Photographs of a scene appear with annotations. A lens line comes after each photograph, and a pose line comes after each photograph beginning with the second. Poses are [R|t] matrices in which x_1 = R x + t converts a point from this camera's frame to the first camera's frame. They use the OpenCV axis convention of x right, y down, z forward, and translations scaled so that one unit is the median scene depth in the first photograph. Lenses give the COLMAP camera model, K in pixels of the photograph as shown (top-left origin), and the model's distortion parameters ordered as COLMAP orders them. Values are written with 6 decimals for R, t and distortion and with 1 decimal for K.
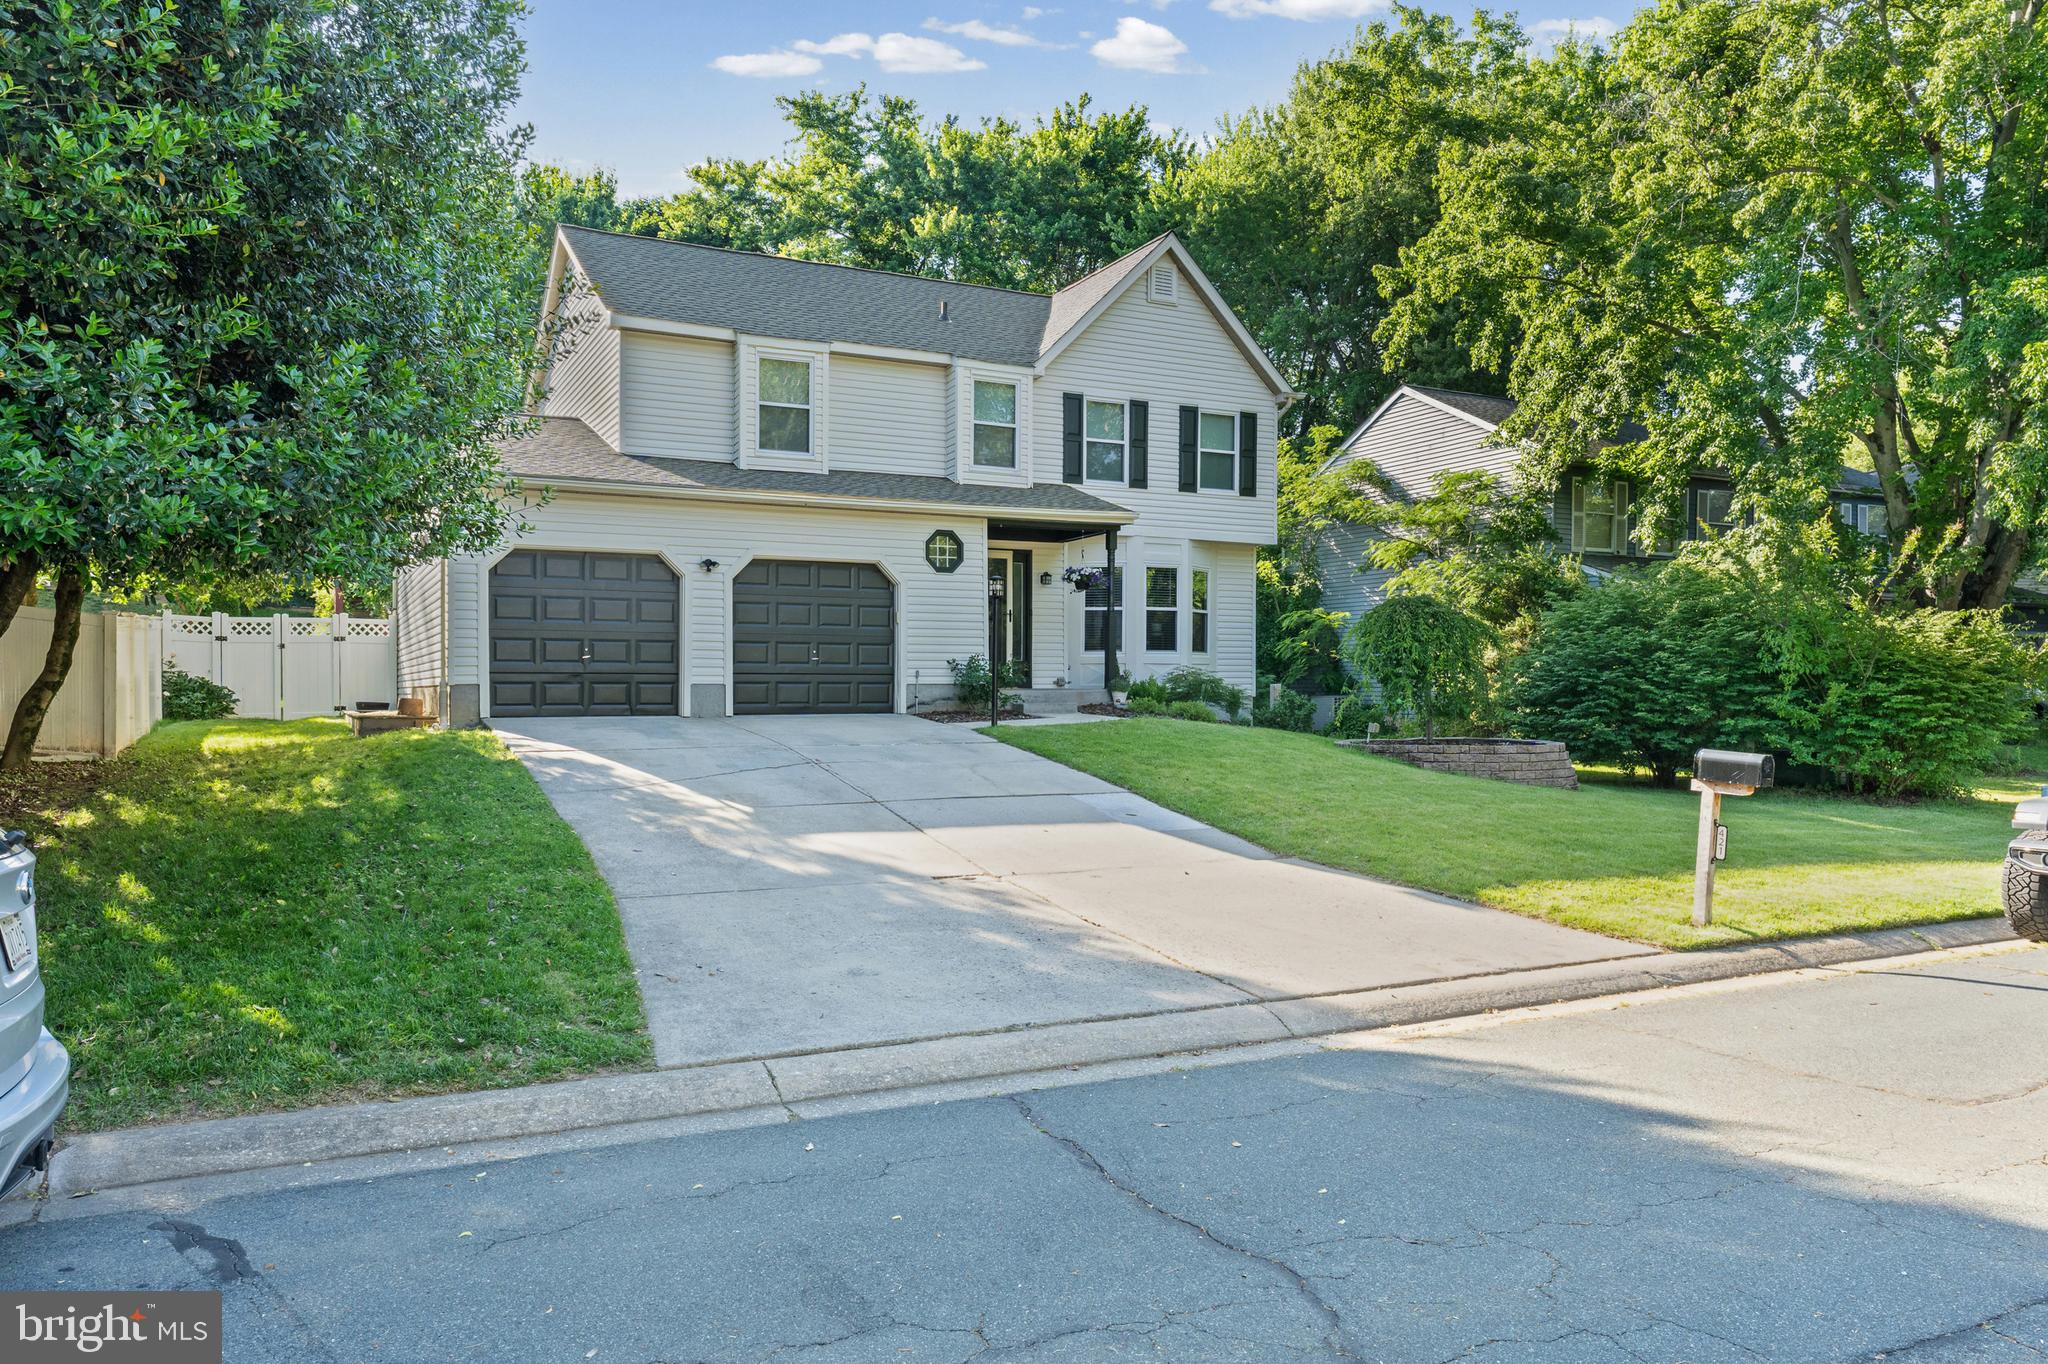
lens RADIAL K [[1392.7, 0, 1024.8], [0, 1392.7, 682.5], [0, 0, 1]] dist [-0.000556, 0.000087]
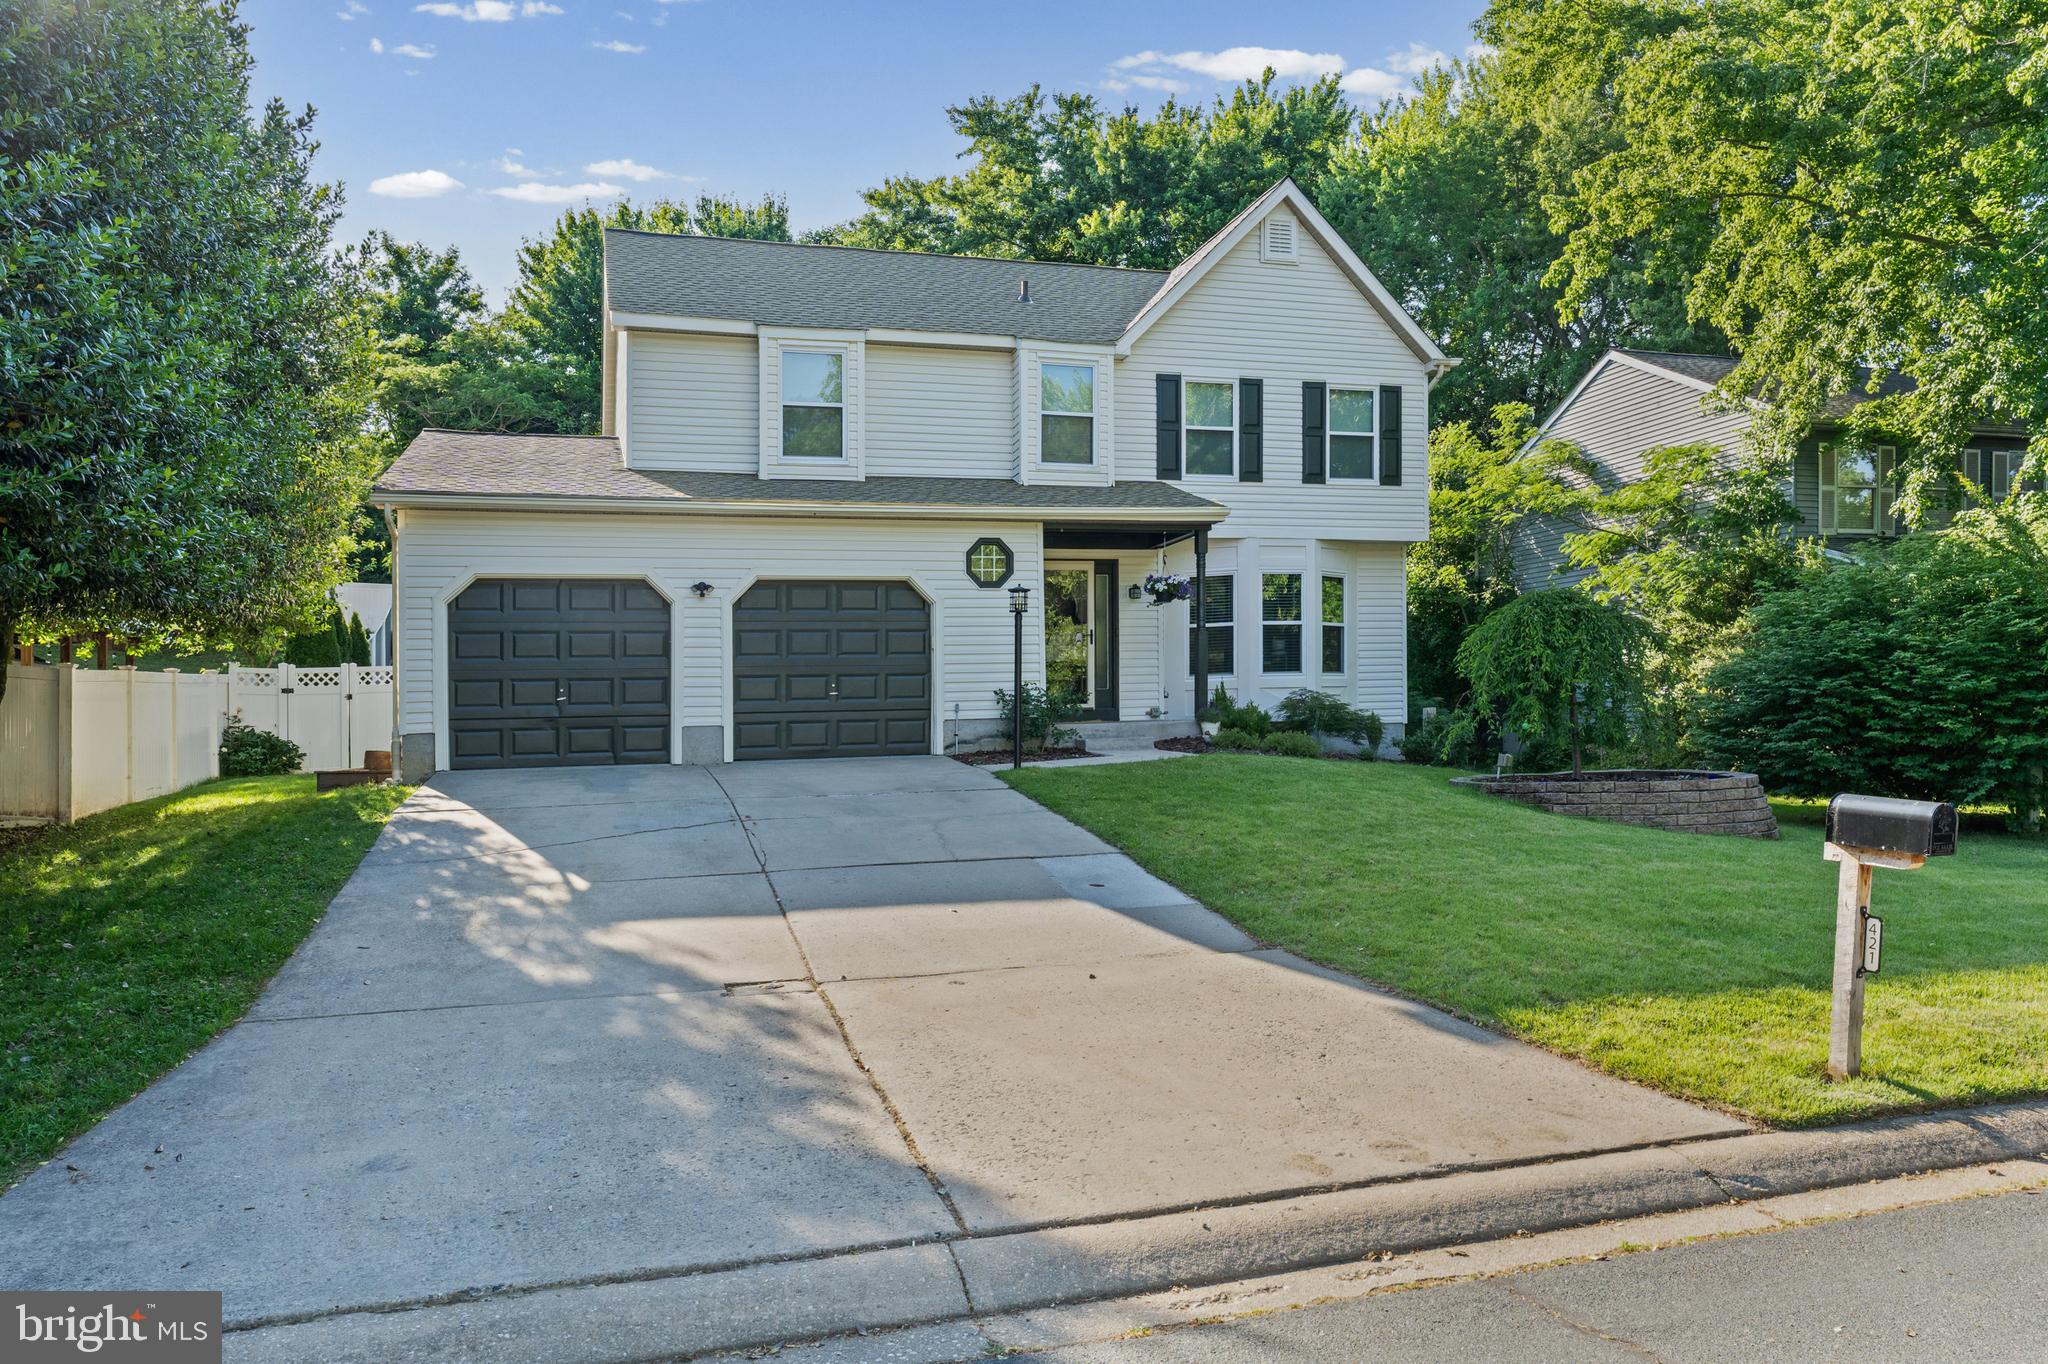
lens RADIAL K [[1429.3, 0, 1013.5], [0, 1429.3, 733.8], [0, 0, 1]] dist [-0.000532, -0.005689]
pose [[0.984224, -0.024712, -0.175195, 0.102209], [0.026868, 0.999589, 0.009947, 0.001936], [0.174877, -0.014497, 0.984484, 0.132812]]
